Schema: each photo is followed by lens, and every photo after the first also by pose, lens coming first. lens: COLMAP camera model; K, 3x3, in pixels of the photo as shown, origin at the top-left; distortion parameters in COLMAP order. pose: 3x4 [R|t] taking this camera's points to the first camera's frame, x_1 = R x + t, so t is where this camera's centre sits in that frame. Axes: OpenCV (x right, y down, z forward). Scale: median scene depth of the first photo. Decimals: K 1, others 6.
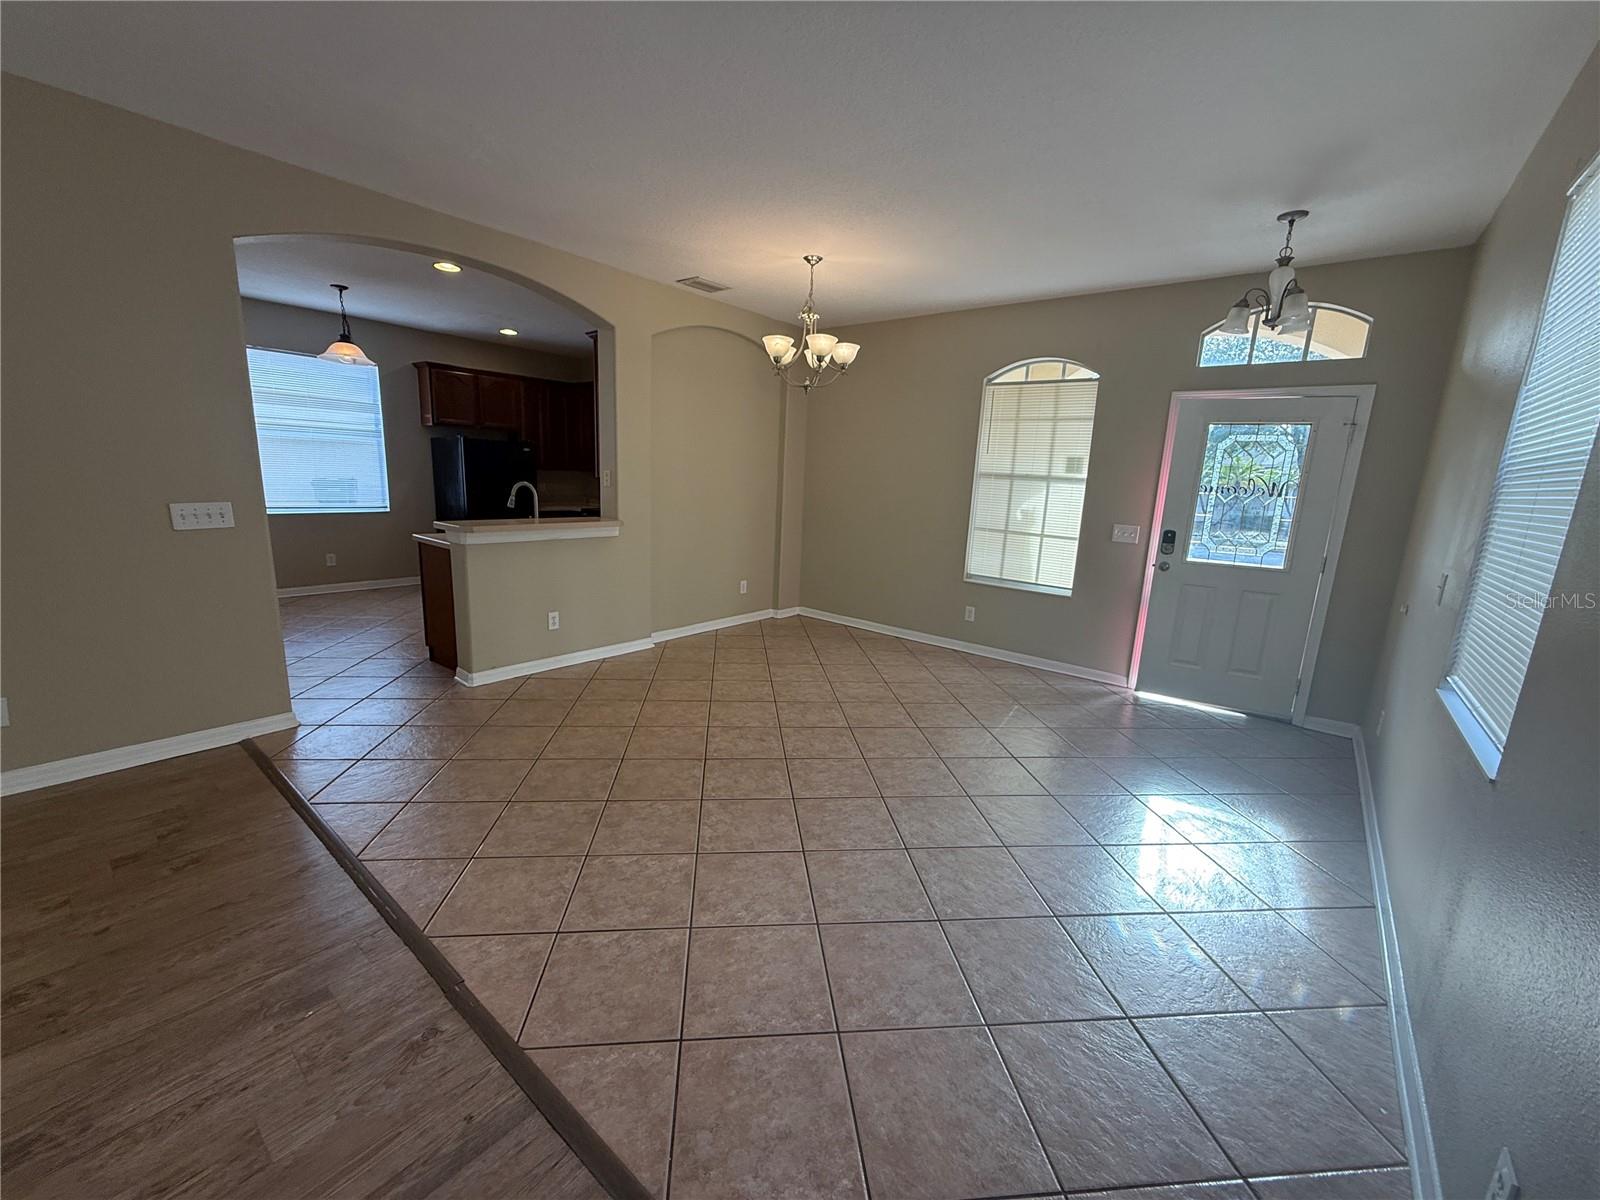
lens RADIAL K [[634.4, 0, 805.9], [0, 634.4, 597.4], [0, 0, 1]] dist [0.002988, 0.000284]
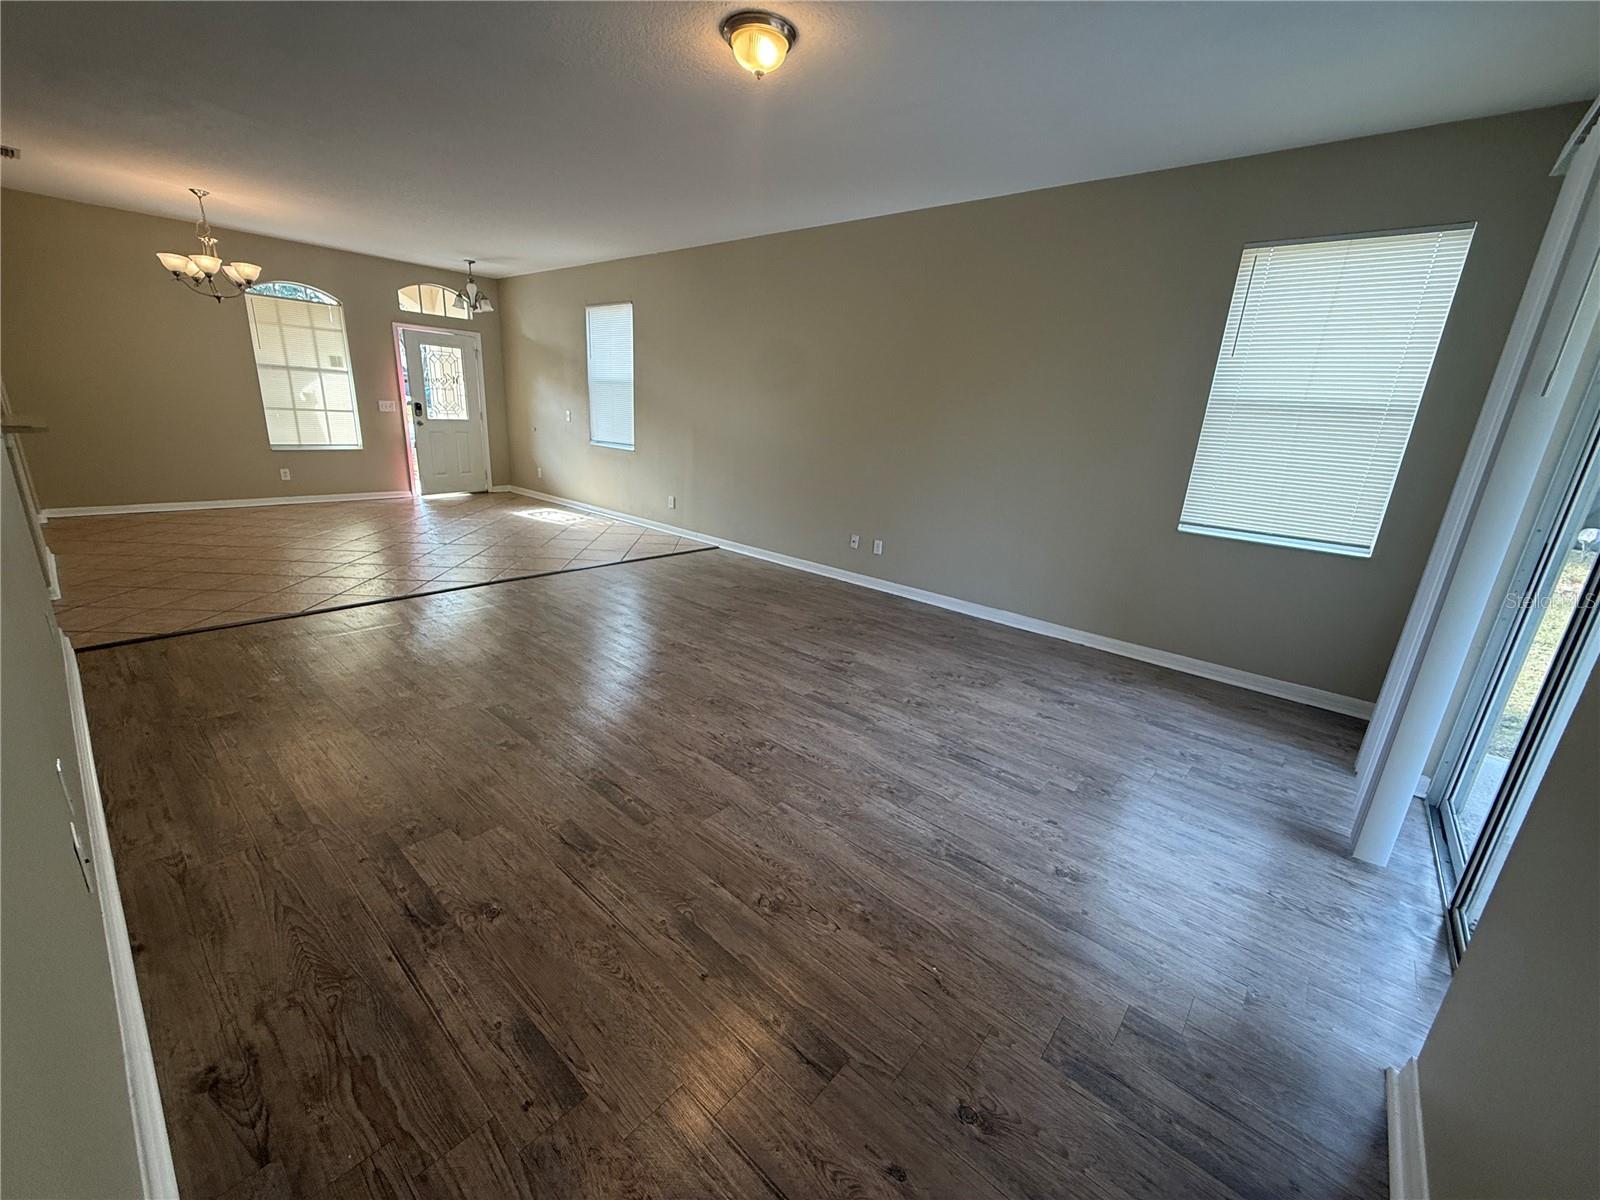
lens RADIAL K [[634.4, 0, 804.7], [0, 634.4, 601.7], [0, 0, 1]] dist [0.002988, 0.000284]
pose [[0.050942, -0.329439, 0.942801, -1.157650], [0.147989, 0.936095, 0.319100, 0.012138], [-0.987676, 0.123268, 0.096440, -0.196669]]
